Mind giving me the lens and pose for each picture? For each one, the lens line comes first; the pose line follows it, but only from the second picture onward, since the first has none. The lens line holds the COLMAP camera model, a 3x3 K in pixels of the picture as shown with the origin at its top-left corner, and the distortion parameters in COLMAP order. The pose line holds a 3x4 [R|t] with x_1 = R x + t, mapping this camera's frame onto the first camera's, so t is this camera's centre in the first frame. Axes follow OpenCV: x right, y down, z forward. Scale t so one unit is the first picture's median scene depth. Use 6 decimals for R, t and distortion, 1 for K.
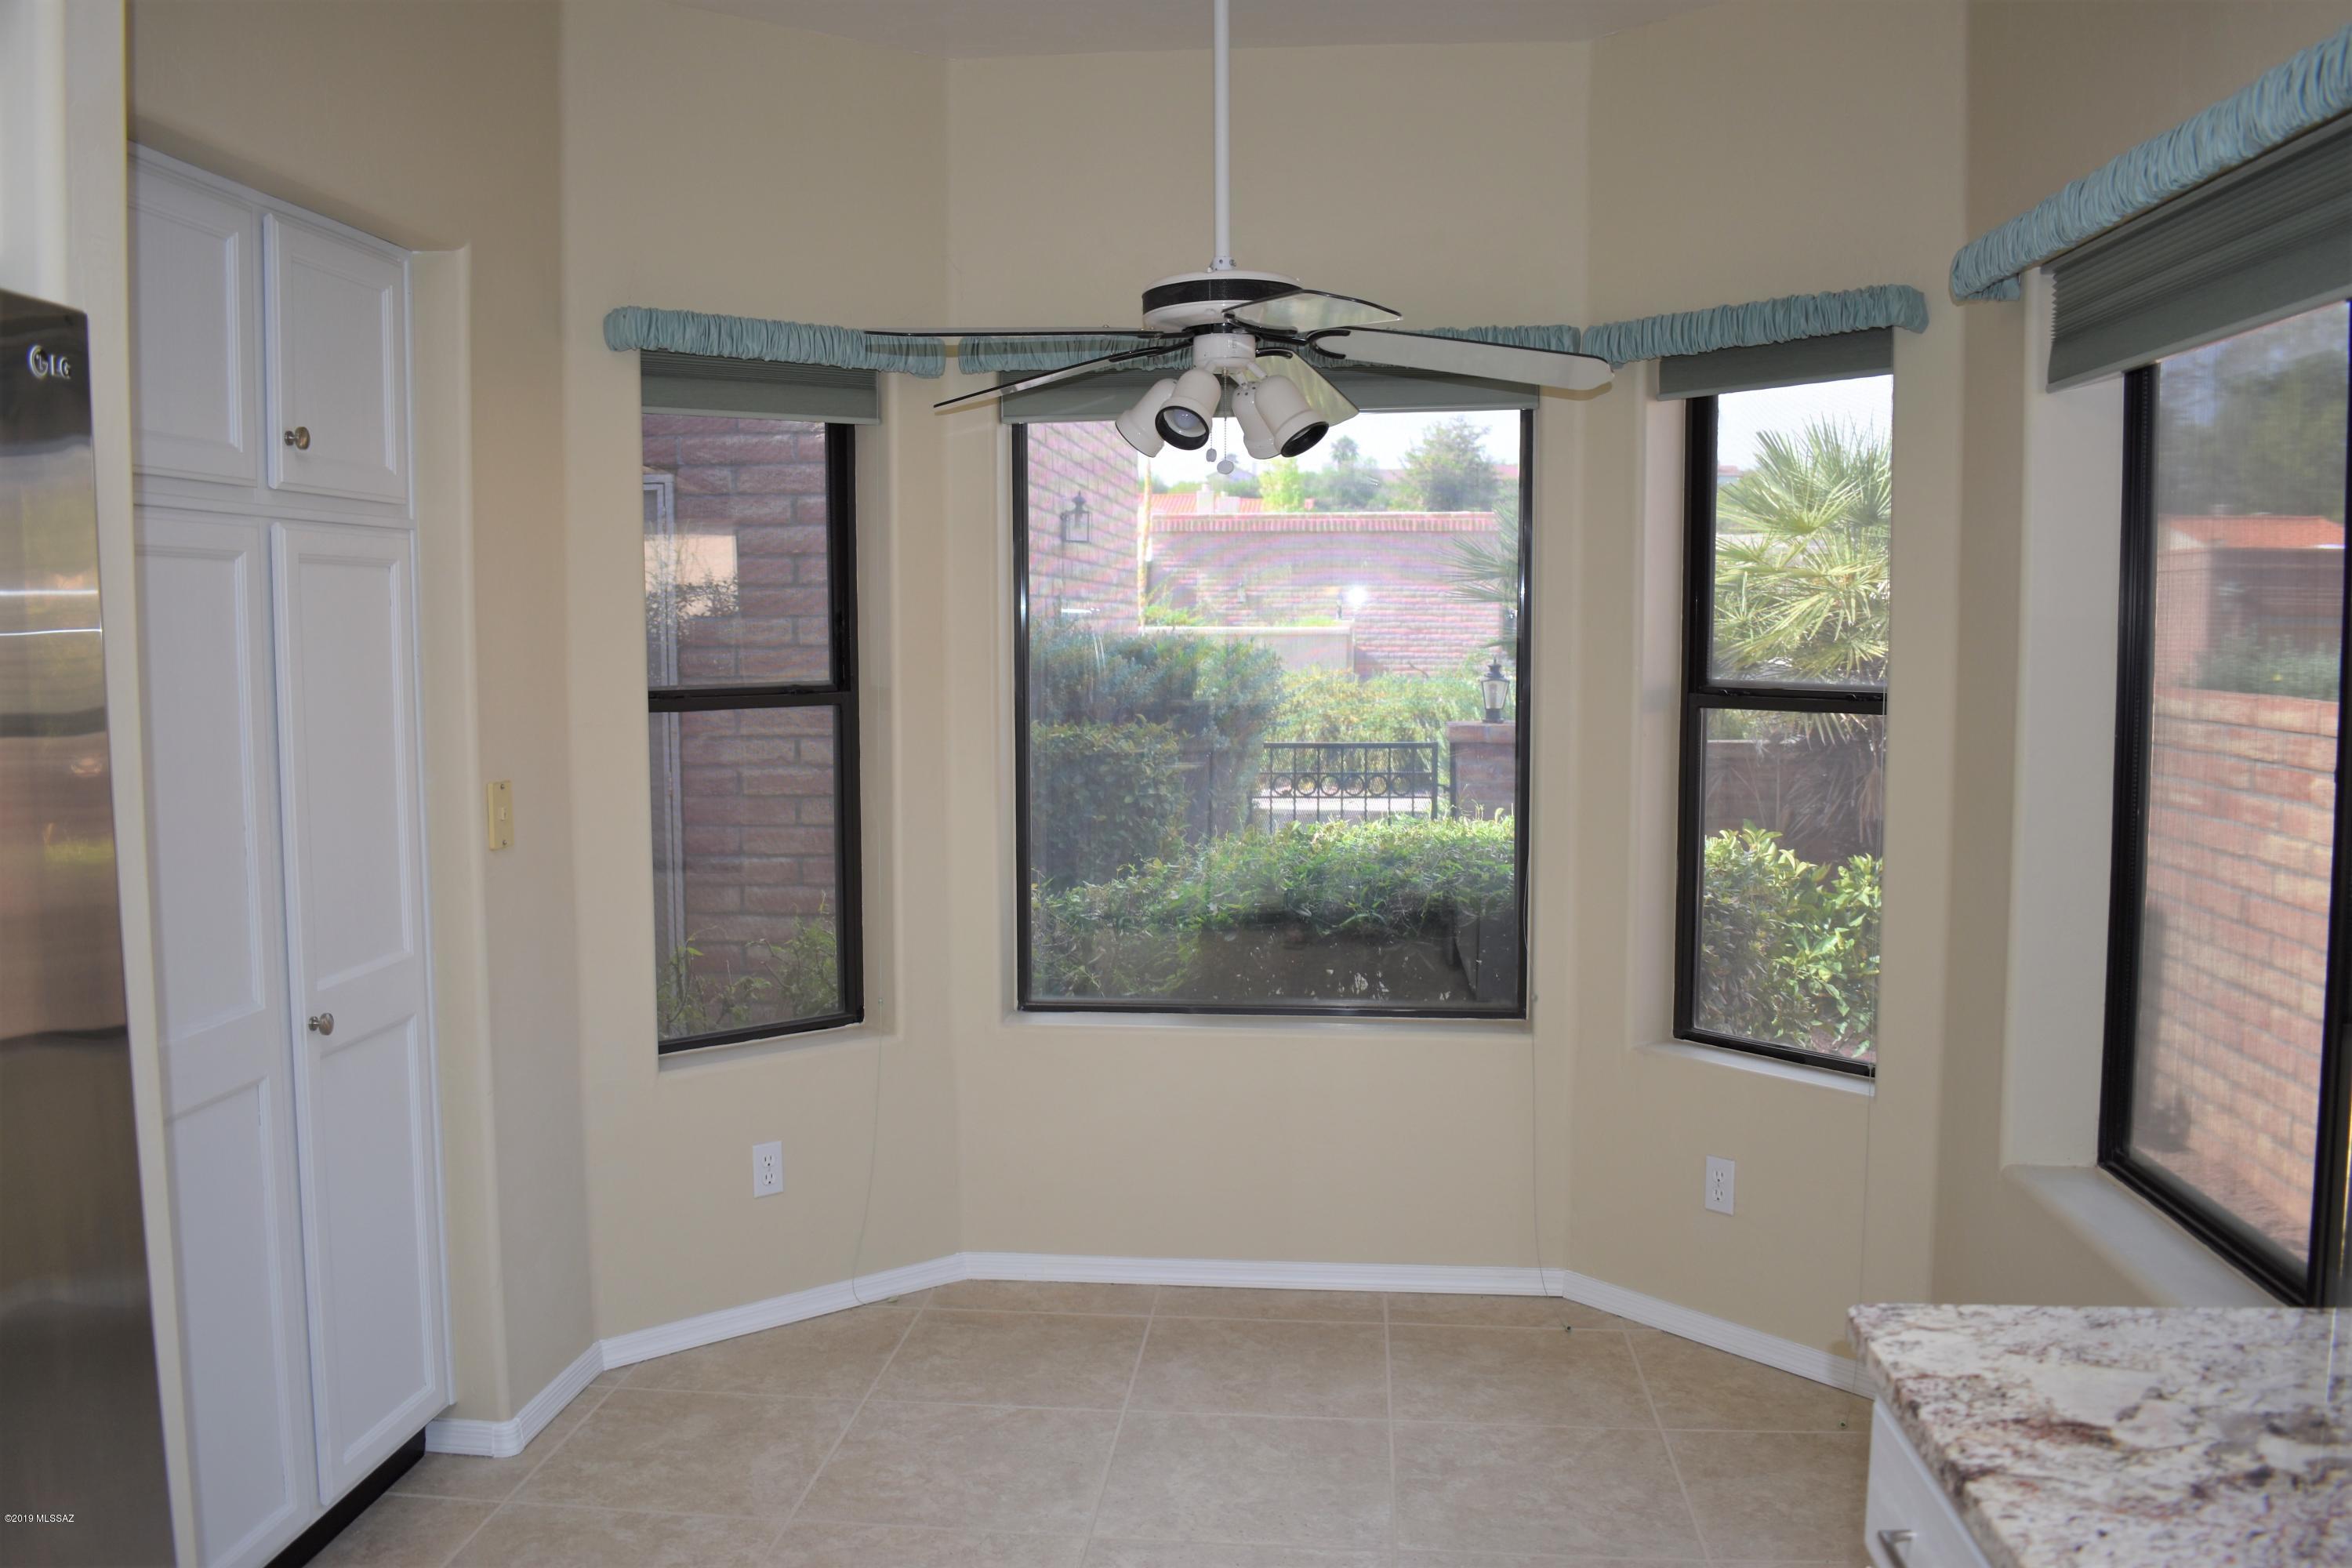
lens RADIAL K [[1848.1, 0, 1134.6], [0, 1848.1, 777.9], [0, 0, 1]] dist [-0.085787, 0.001760]
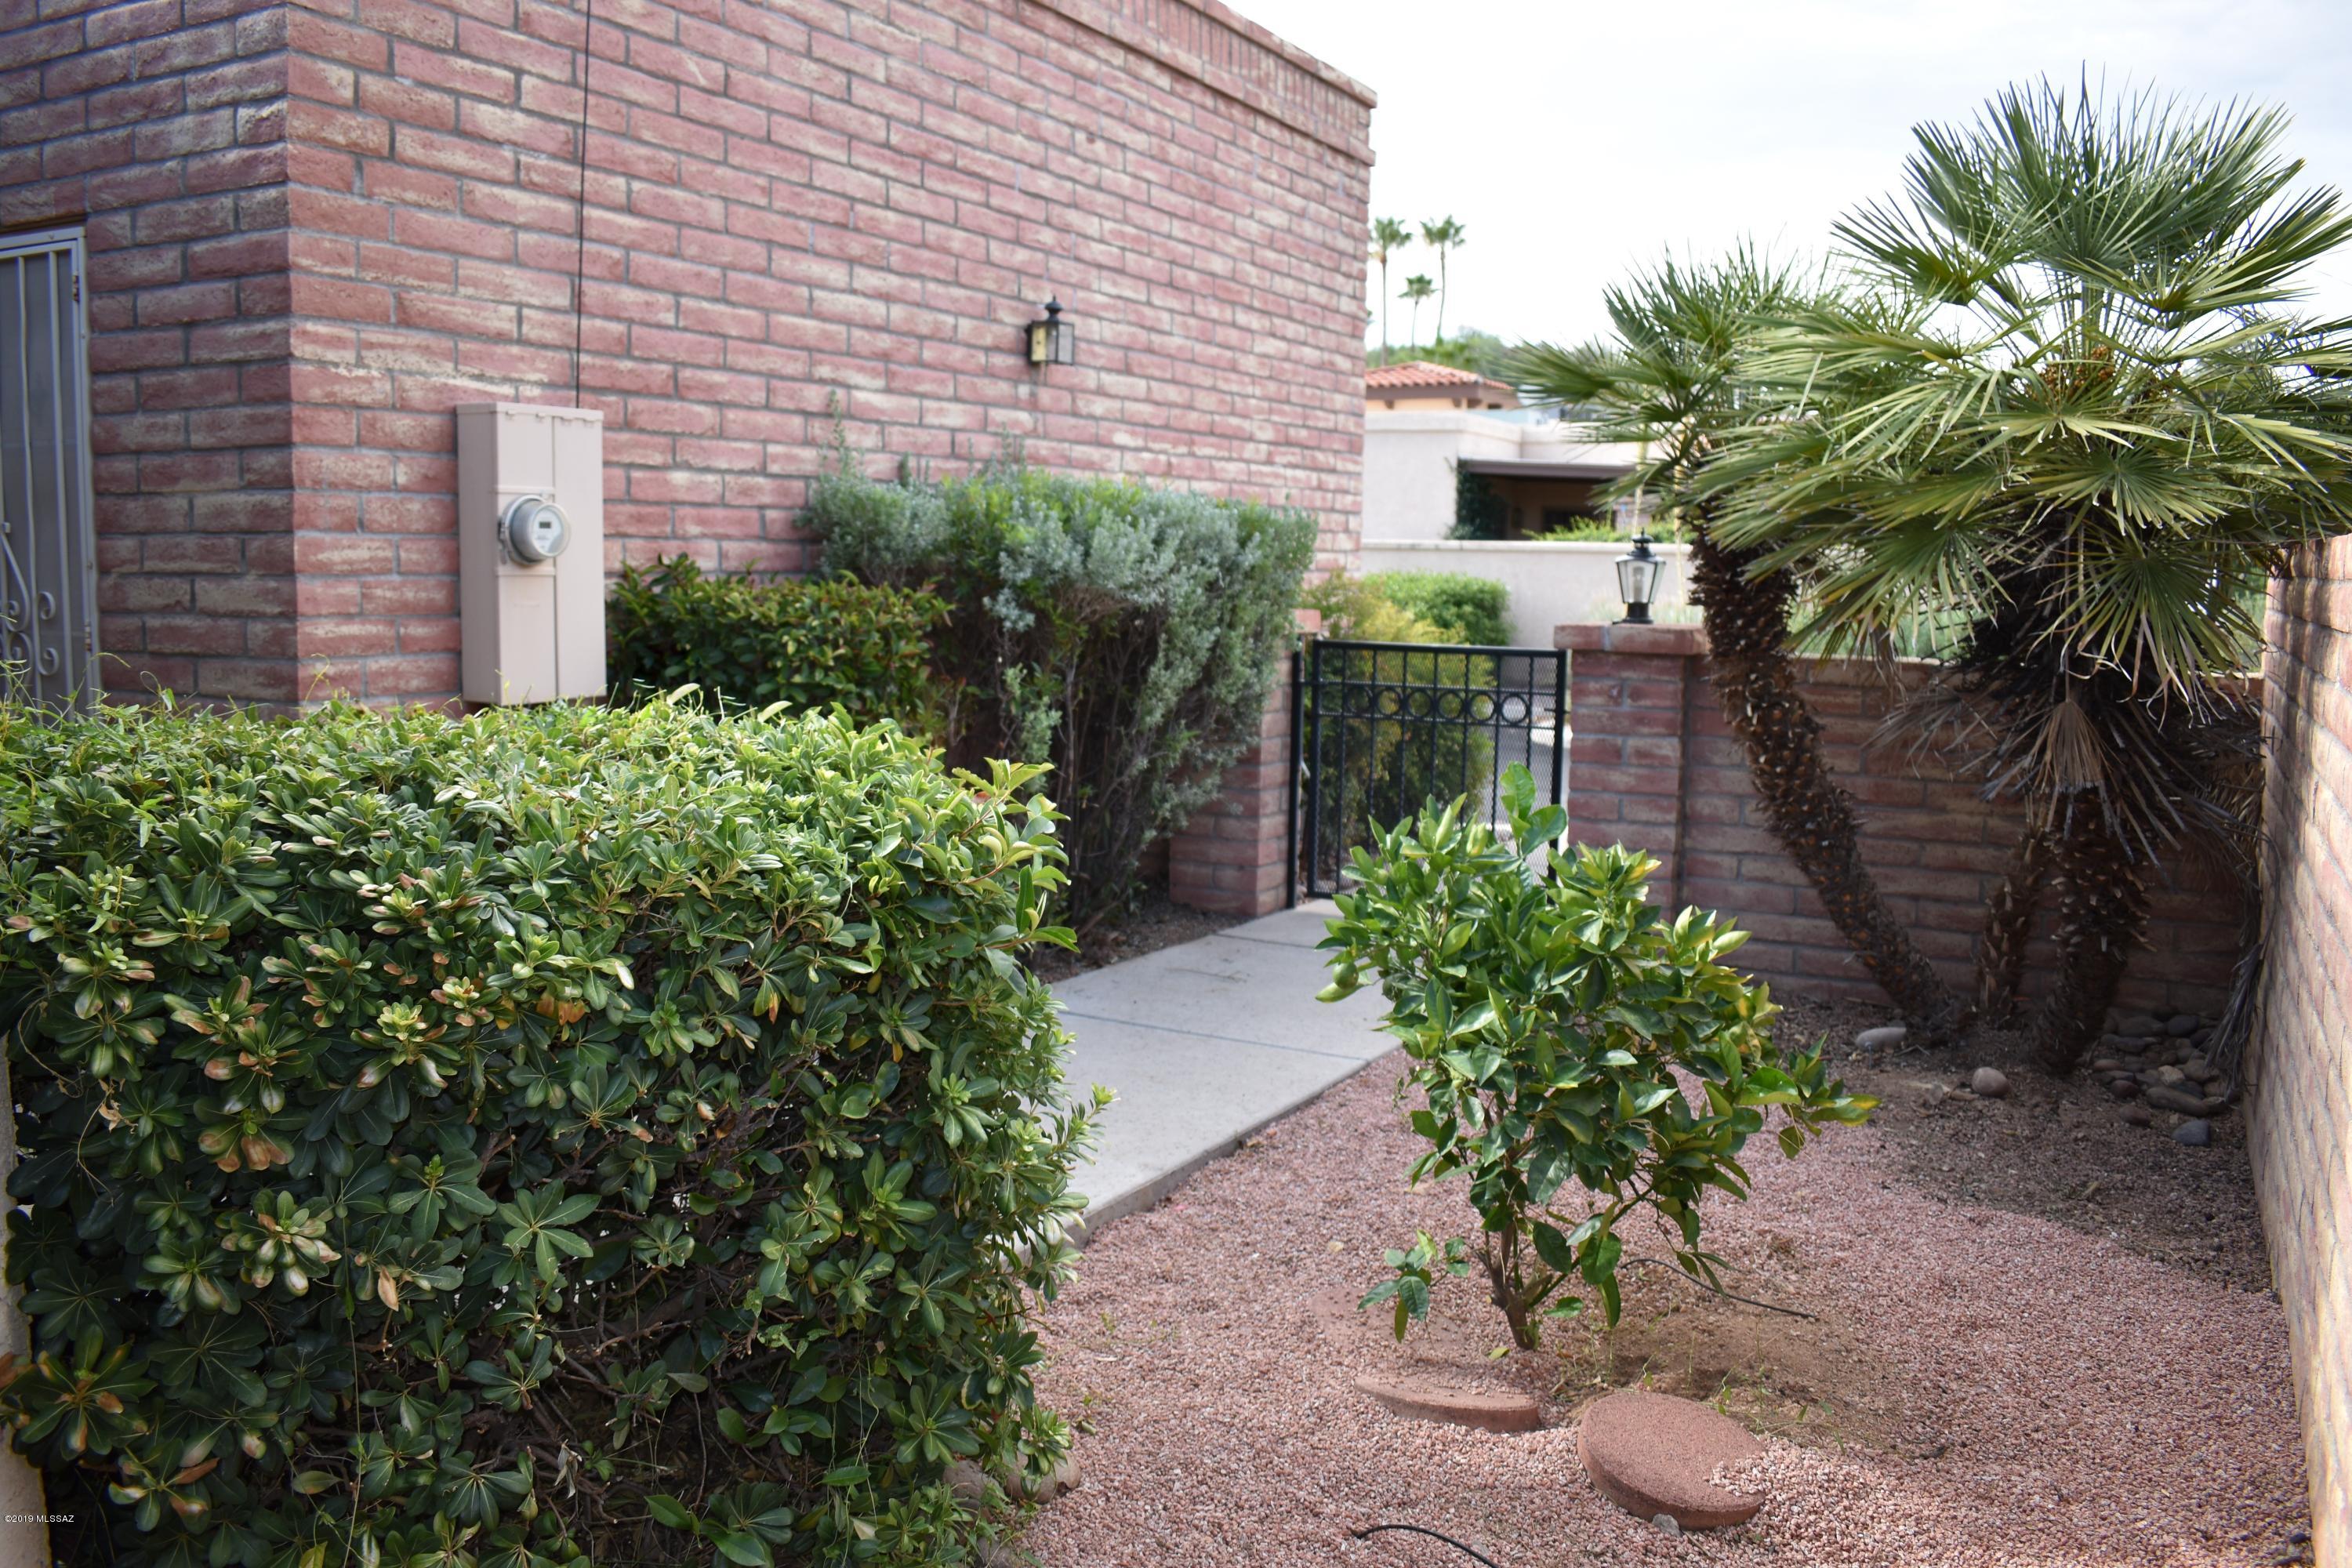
lens RADIAL K [[1848.1, 0, 1134.6], [0, 1848.1, 777.9], [0, 0, 1]] dist [-0.085787, 0.001760]
pose [[0.922255, 0.060157, -0.381874, 0.297918], [-0.047991, 0.997993, 0.041312, 0.007835], [0.383593, -0.019773, 0.923291, 0.320211]]
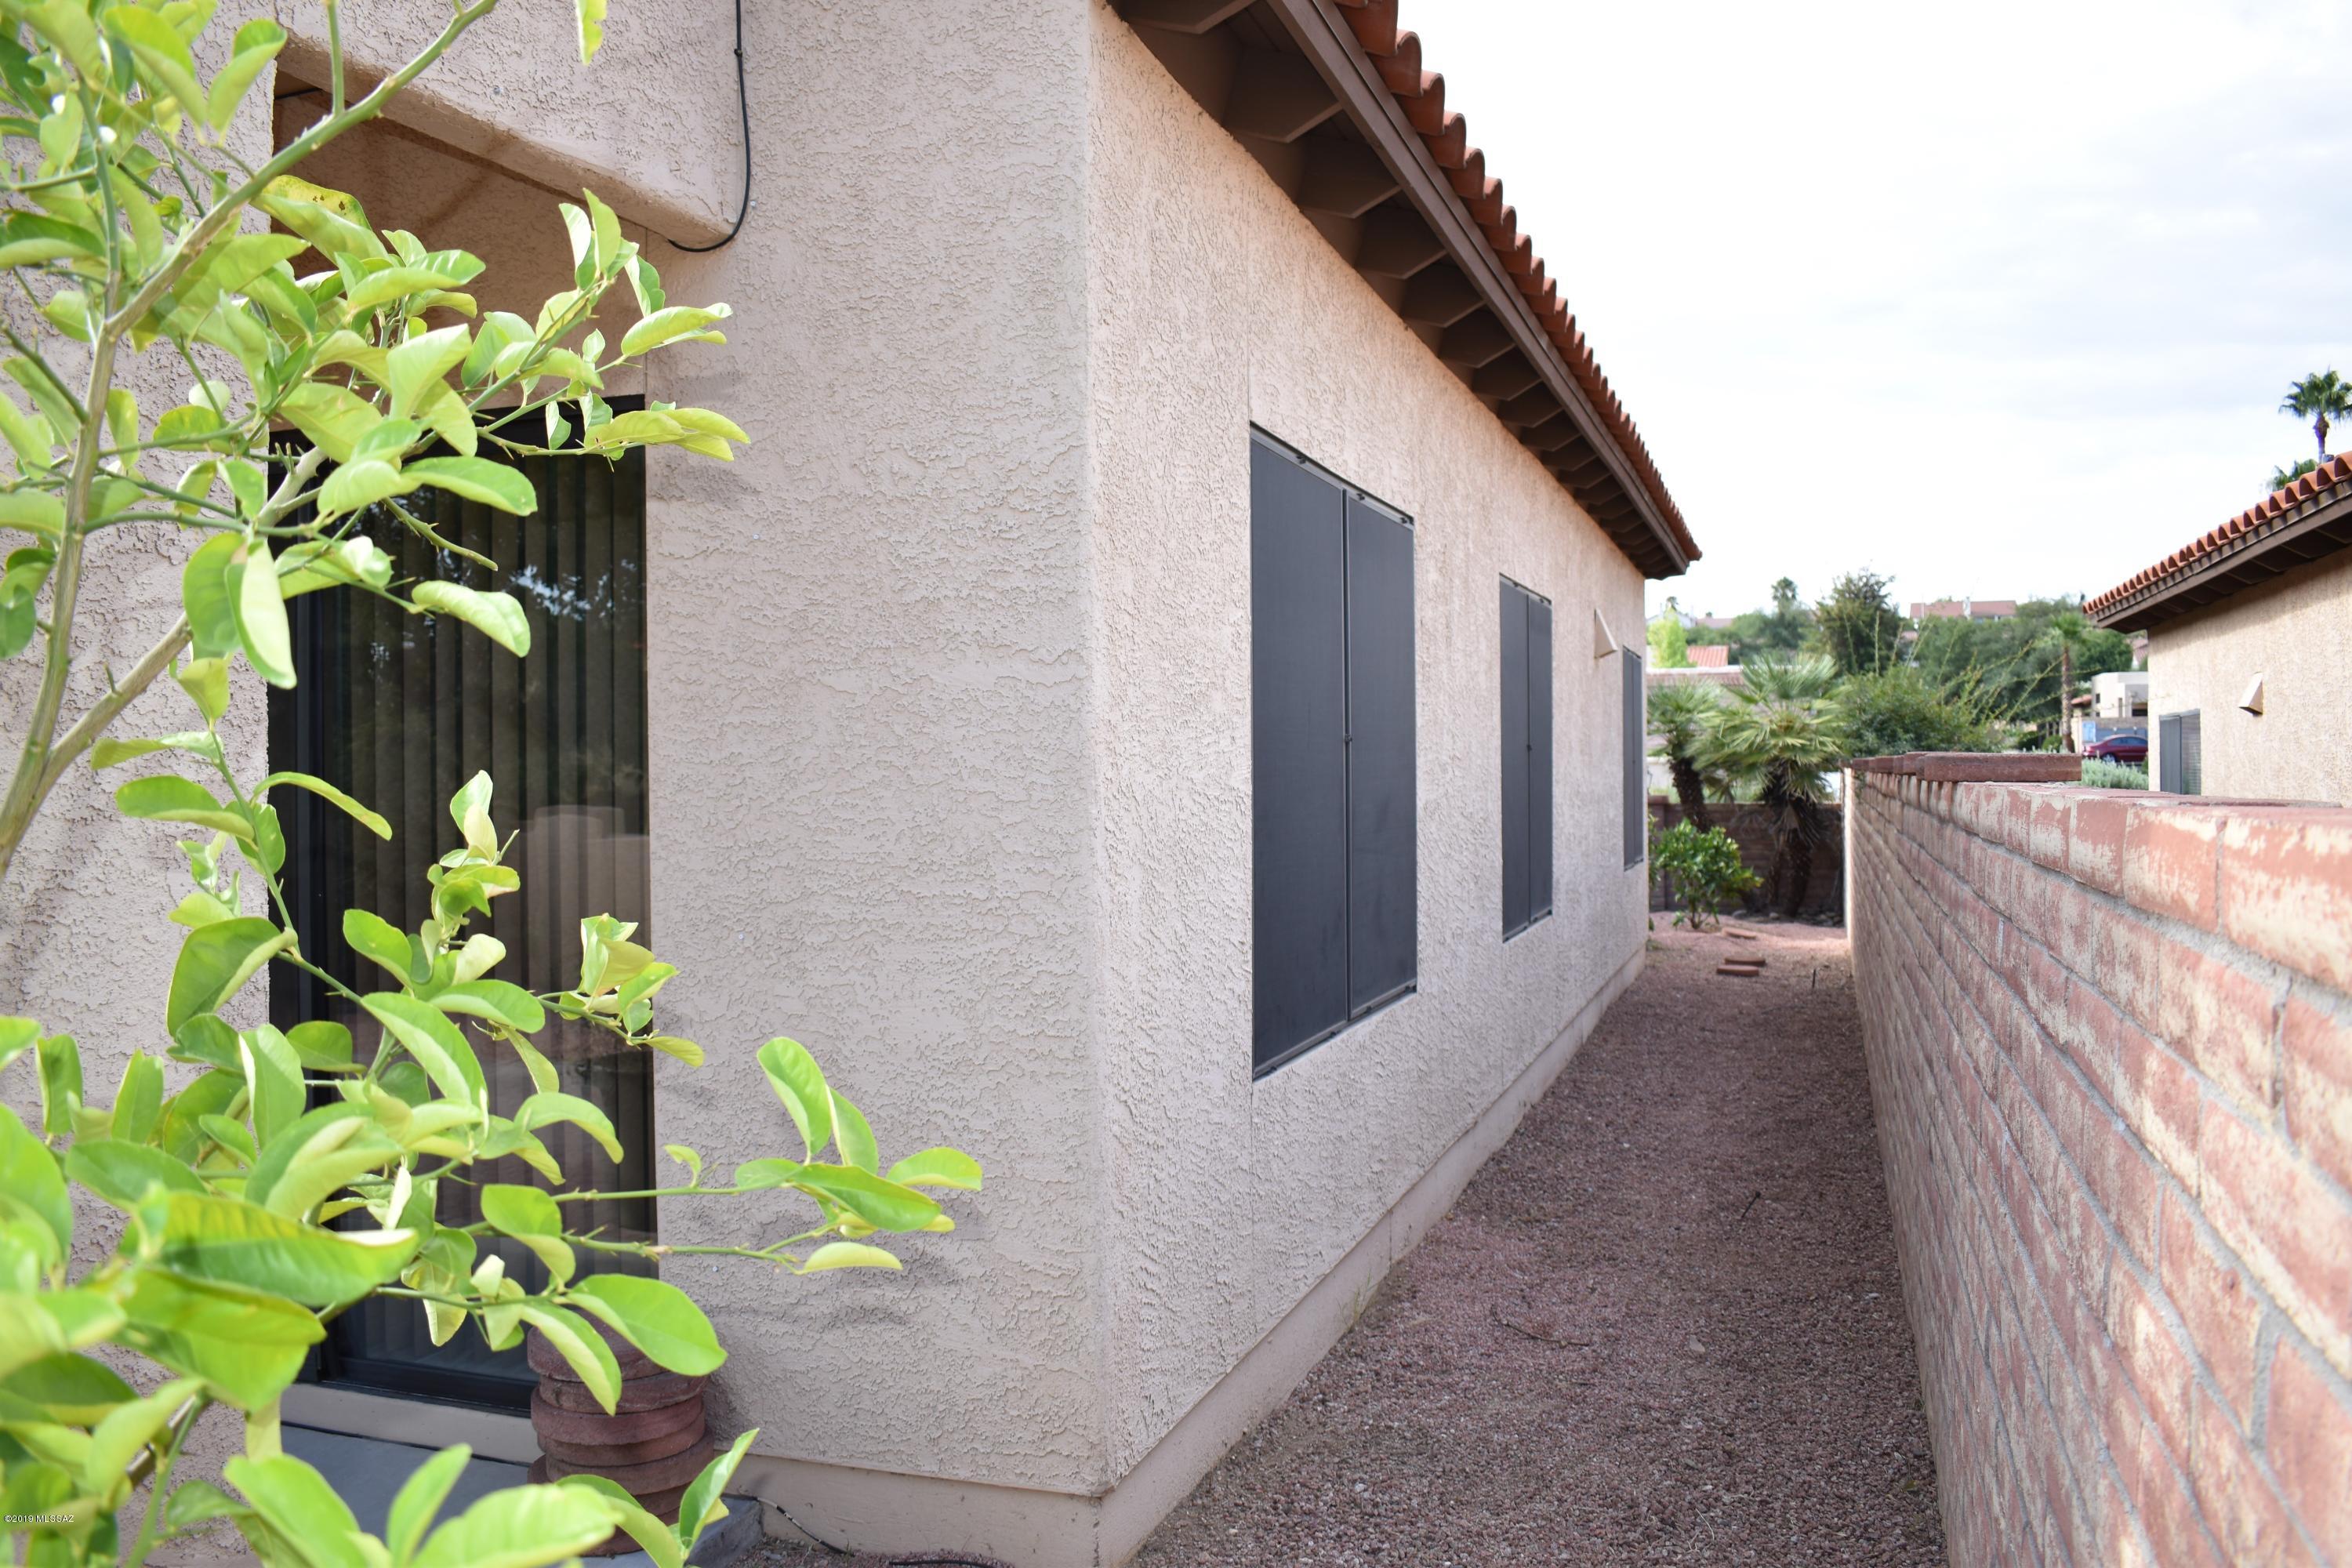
lens RADIAL K [[1848.1, 0, 1134.6], [0, 1848.1, 777.9], [0, 0, 1]] dist [-0.085787, 0.001760]
pose [[0.971724, -0.002578, -0.236106, 0.133063], [-0.015729, 0.997013, -0.075619, 0.118042], [0.235596, 0.077195, 0.968781, -1.120696]]
